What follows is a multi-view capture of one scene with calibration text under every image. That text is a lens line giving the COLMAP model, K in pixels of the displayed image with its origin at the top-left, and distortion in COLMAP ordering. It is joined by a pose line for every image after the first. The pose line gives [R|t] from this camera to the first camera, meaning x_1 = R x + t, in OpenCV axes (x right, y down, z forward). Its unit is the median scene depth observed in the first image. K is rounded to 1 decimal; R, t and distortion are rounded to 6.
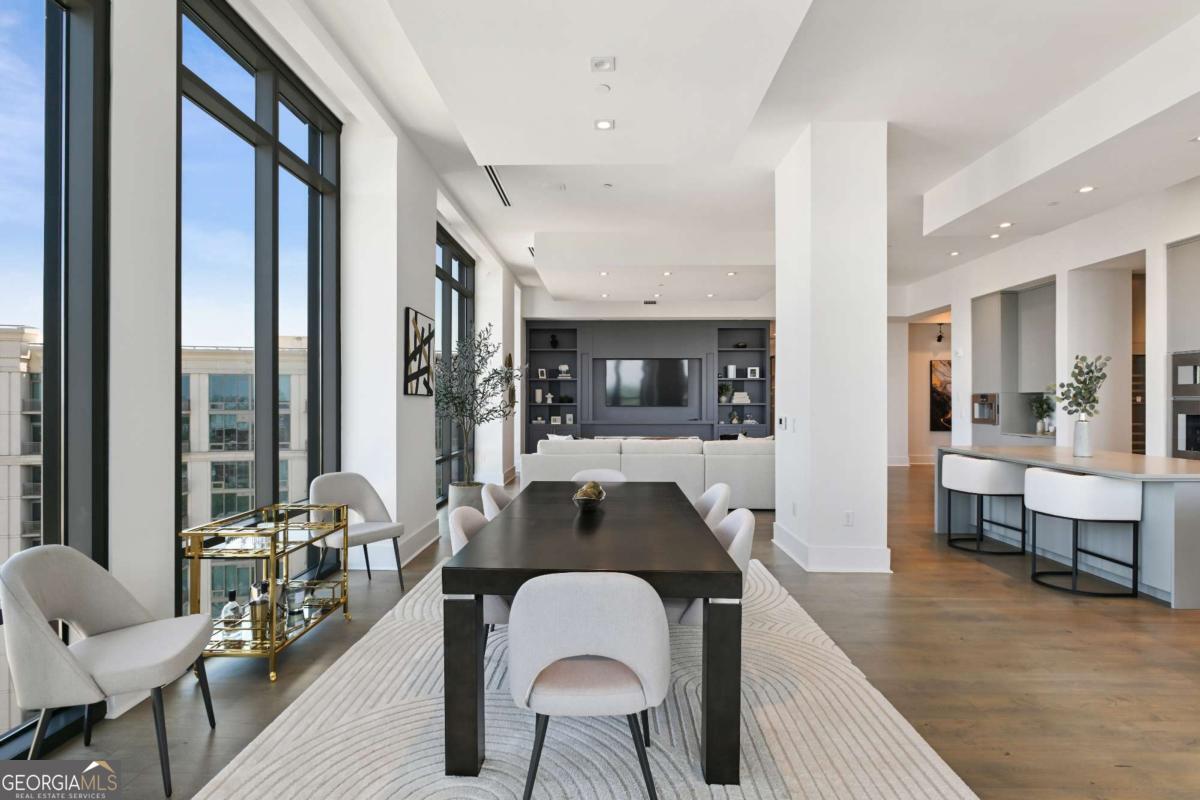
lens RADIAL K [[578.2, 0, 599.1], [0, 578.2, 396.3], [0, 0, 1]] dist [-0.004381, -0.000092]
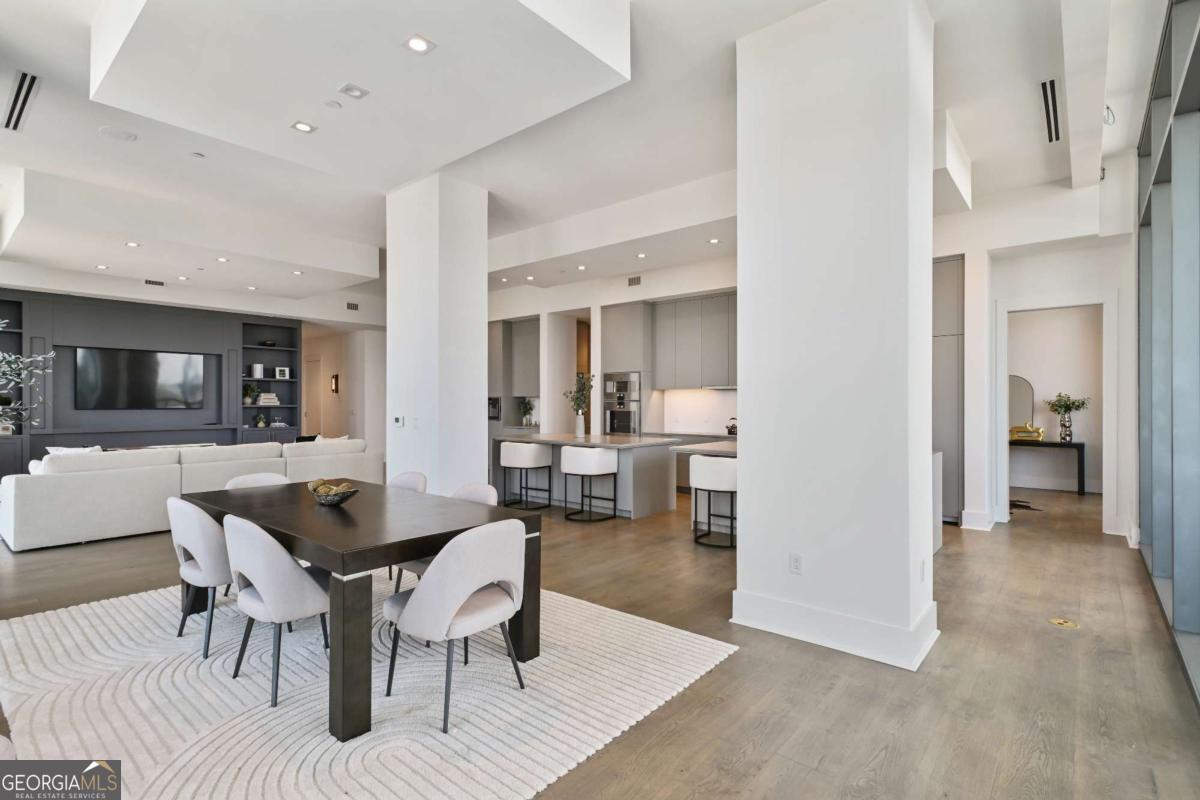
lens RADIAL K [[572.2, 0, 600.0], [0, 572.2, 400.0], [0, 0, 1]] dist [0.024725, -0.000103]
pose [[0.634146, 0.004044, 0.773203, -0.234959], [-0.006076, 0.999982, -0.000246, 0.001040], [-0.773189, -0.004542, 0.634159, -0.020992]]
